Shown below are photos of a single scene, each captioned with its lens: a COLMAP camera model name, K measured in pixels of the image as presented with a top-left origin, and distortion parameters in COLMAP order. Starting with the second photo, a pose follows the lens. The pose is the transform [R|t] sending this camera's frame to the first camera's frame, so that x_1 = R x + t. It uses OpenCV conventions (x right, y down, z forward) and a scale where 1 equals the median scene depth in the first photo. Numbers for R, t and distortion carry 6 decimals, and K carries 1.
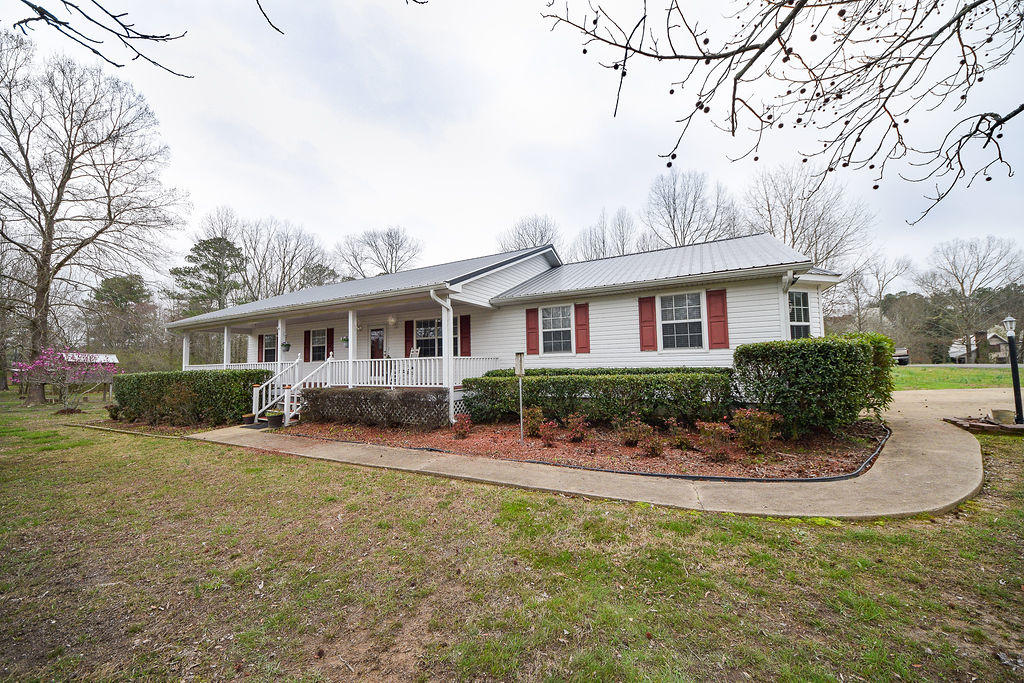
lens RADIAL K [[365.9, 0, 508.2], [0, 365.9, 339.0], [0, 0, 1]] dist [0.001078, -0.000137]
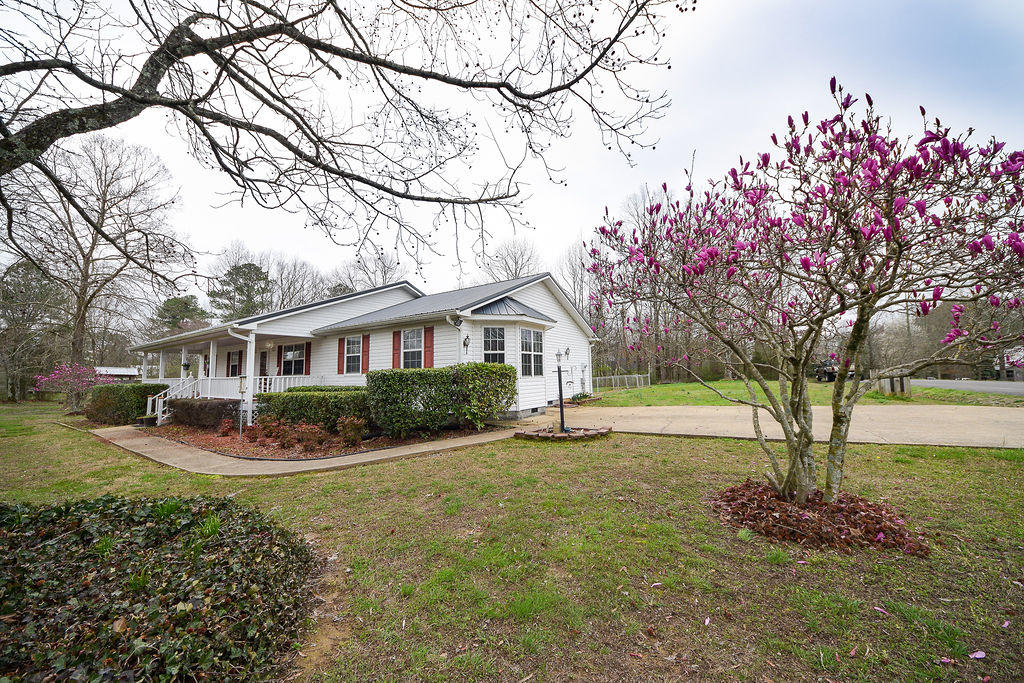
lens RADIAL K [[360.1, 0, 512.5], [0, 360.1, 343.8], [0, 0, 1]] dist [-0.000849, -0.000070]
pose [[0.995547, -0.005056, -0.094130, 0.841168], [0.003629, 0.999876, -0.015331, -0.044075], [0.094196, 0.014921, 0.995442, -0.220812]]
